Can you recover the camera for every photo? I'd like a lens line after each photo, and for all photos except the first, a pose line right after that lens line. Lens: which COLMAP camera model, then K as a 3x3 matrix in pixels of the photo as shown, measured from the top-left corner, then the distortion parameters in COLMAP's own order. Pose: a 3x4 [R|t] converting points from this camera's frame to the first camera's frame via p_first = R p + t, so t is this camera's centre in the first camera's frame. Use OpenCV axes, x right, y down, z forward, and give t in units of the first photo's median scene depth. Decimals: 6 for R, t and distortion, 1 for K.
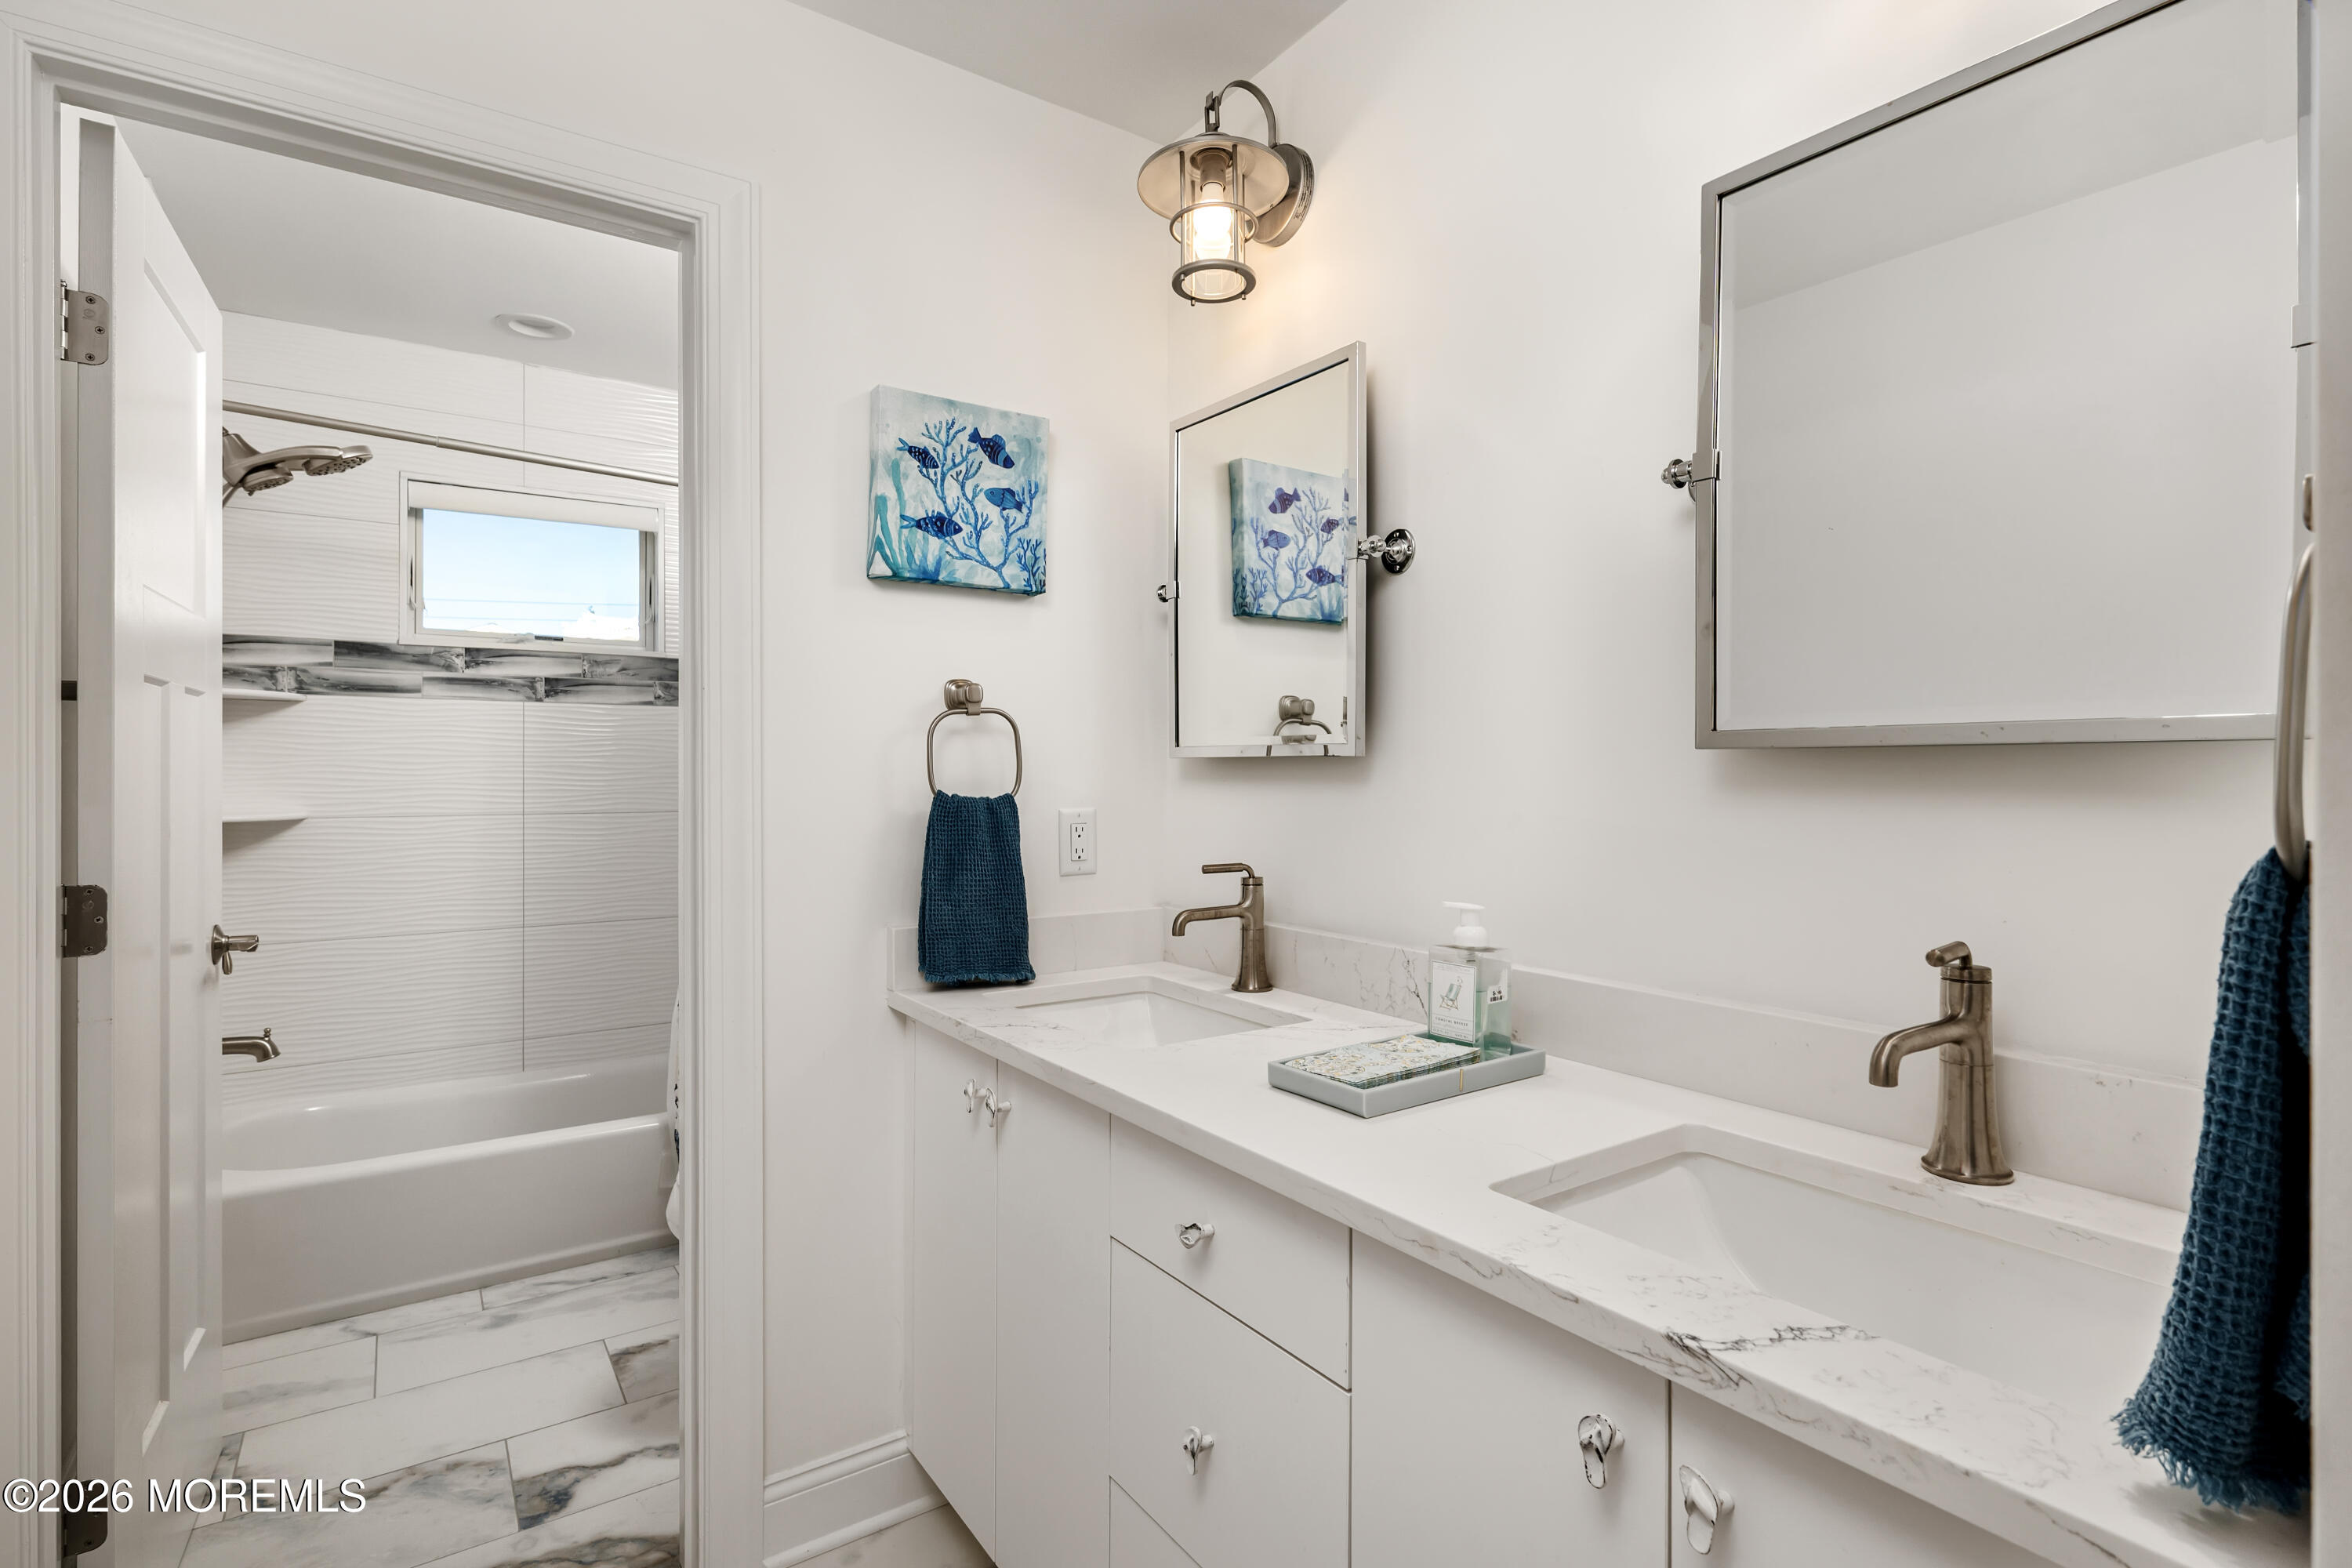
lens RADIAL K [[1144.9, 0, 1170.6], [0, 1144.9, 780.8], [0, 0, 1]] dist [-0.001232, -0.000323]
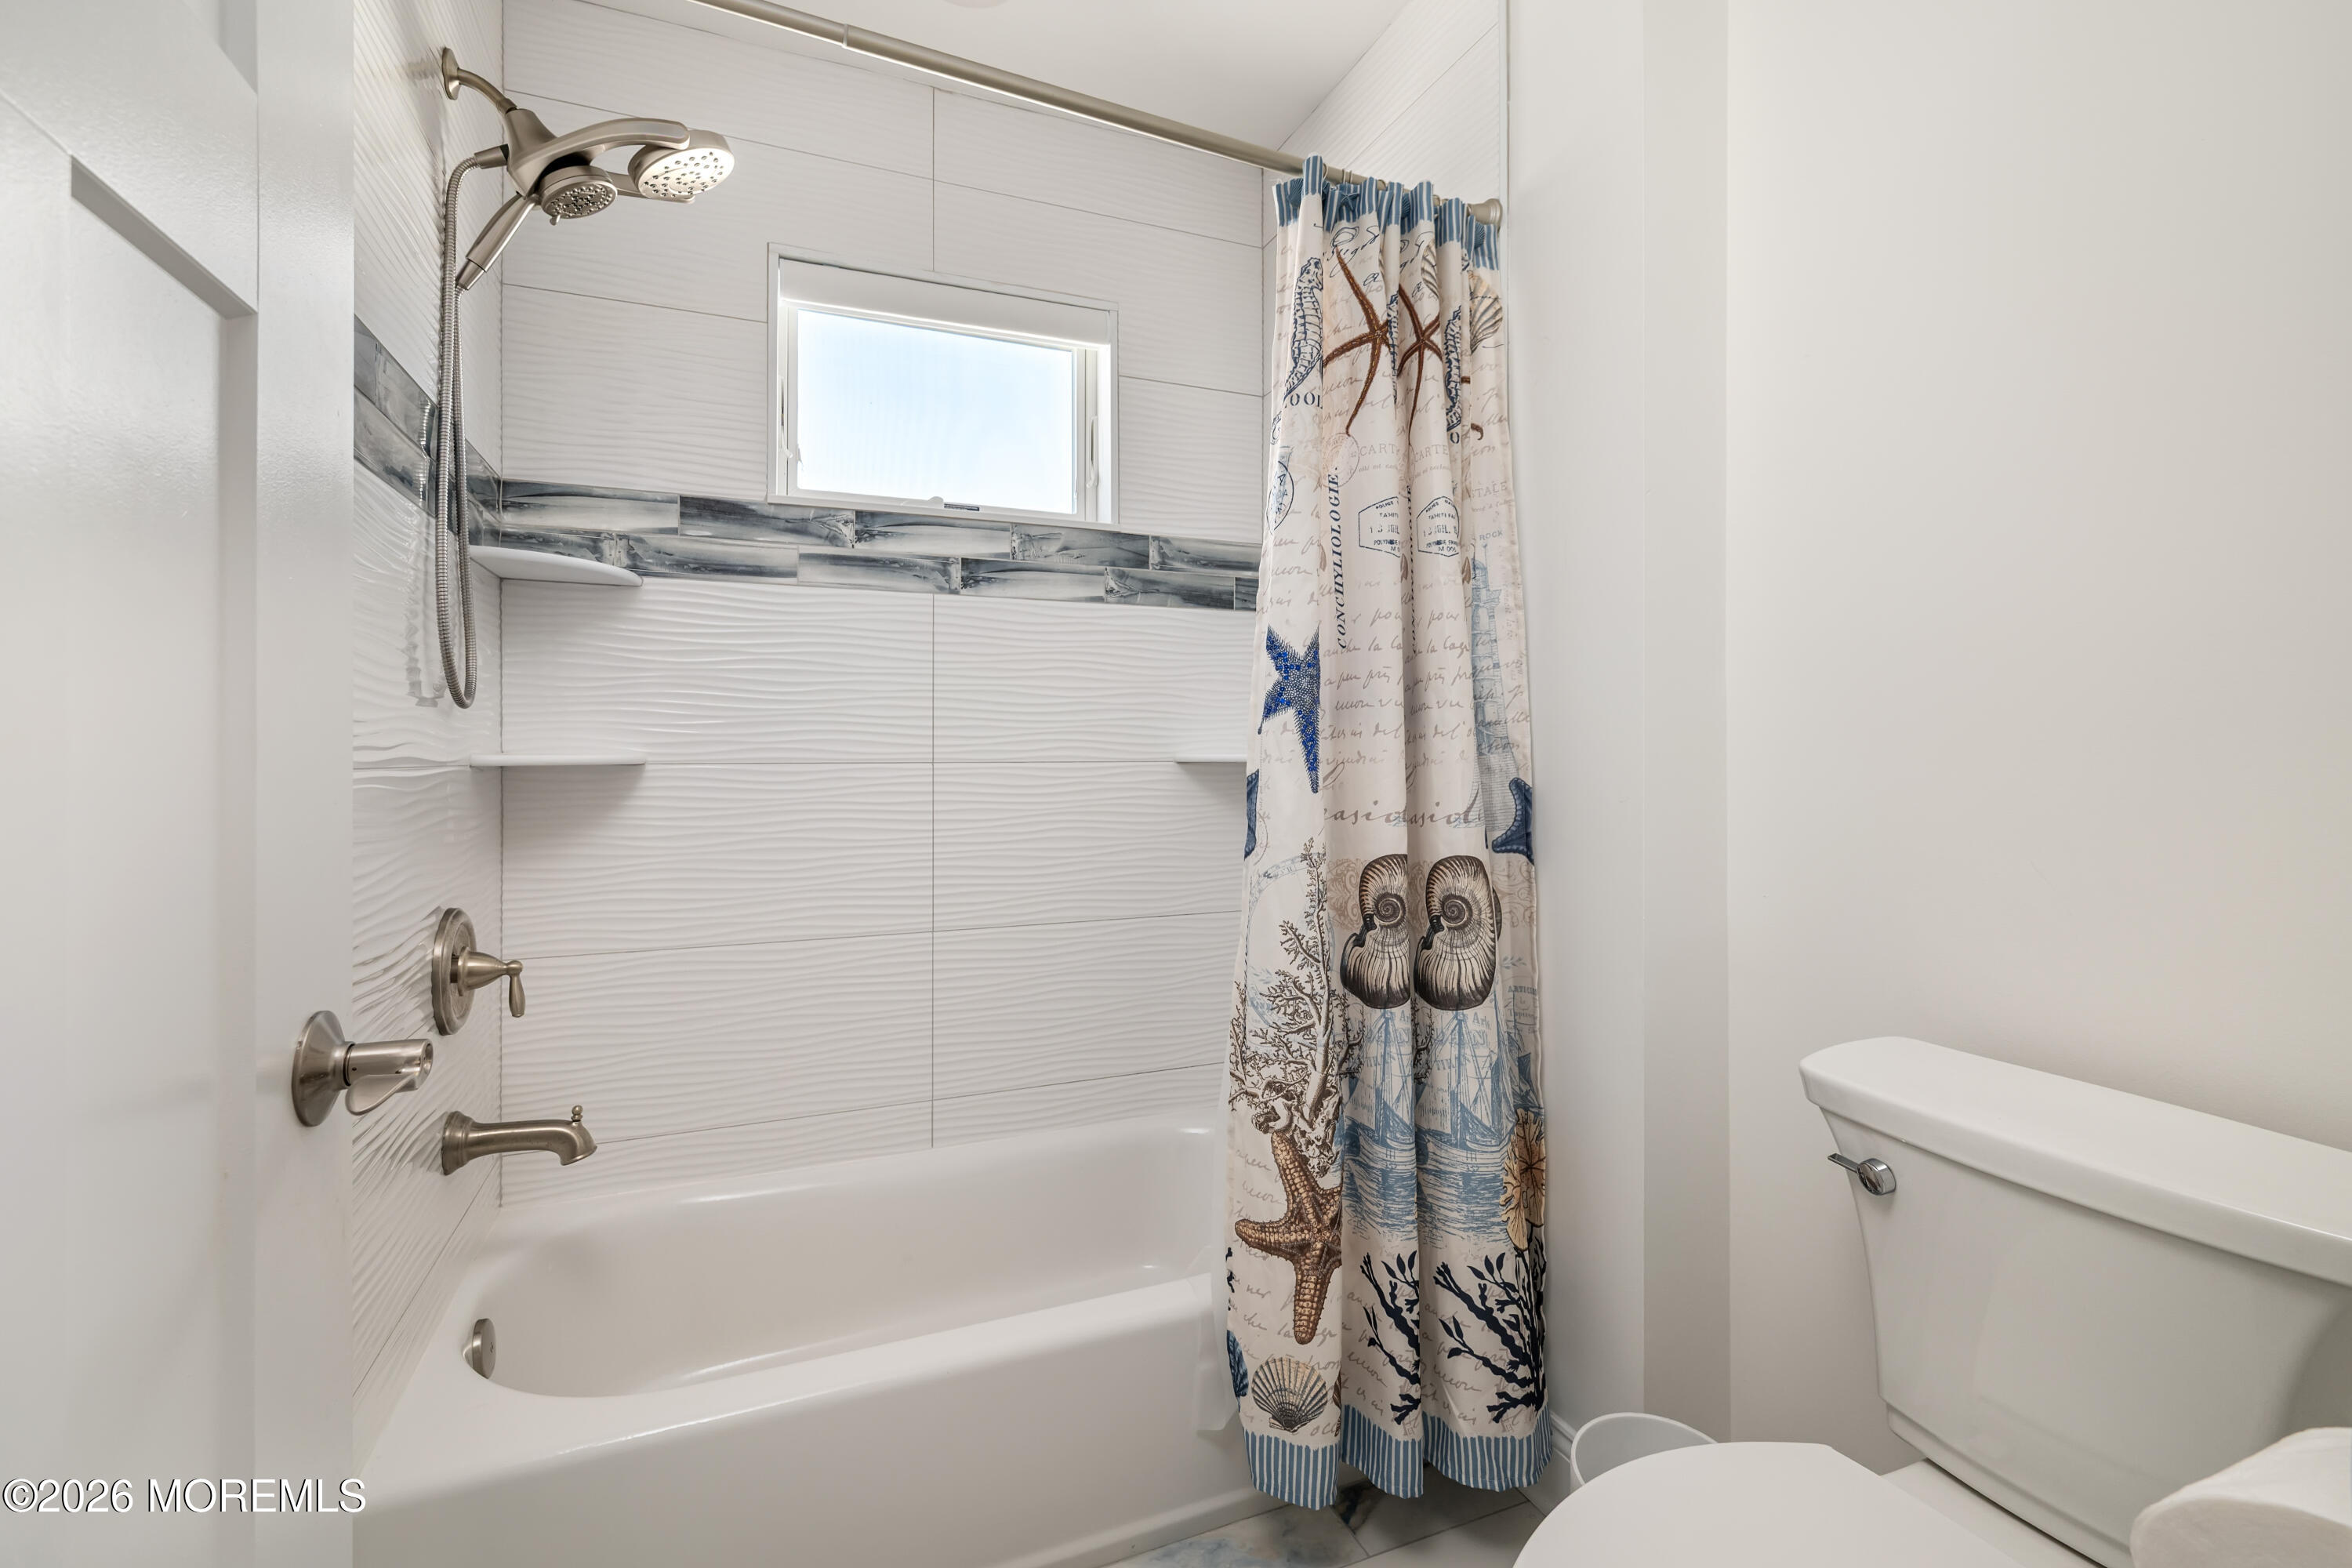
lens RADIAL K [[1042.1, 0, 1183.9], [0, 1042.1, 769.8], [0, 0, 1]] dist [-0.001904, -0.000159]
pose [[0.981569, -0.000663, -0.191106, -0.312790], [0.001042, 0.999998, 0.001882, 0.034127], [0.191105, -0.002046, 0.981568, 0.440045]]
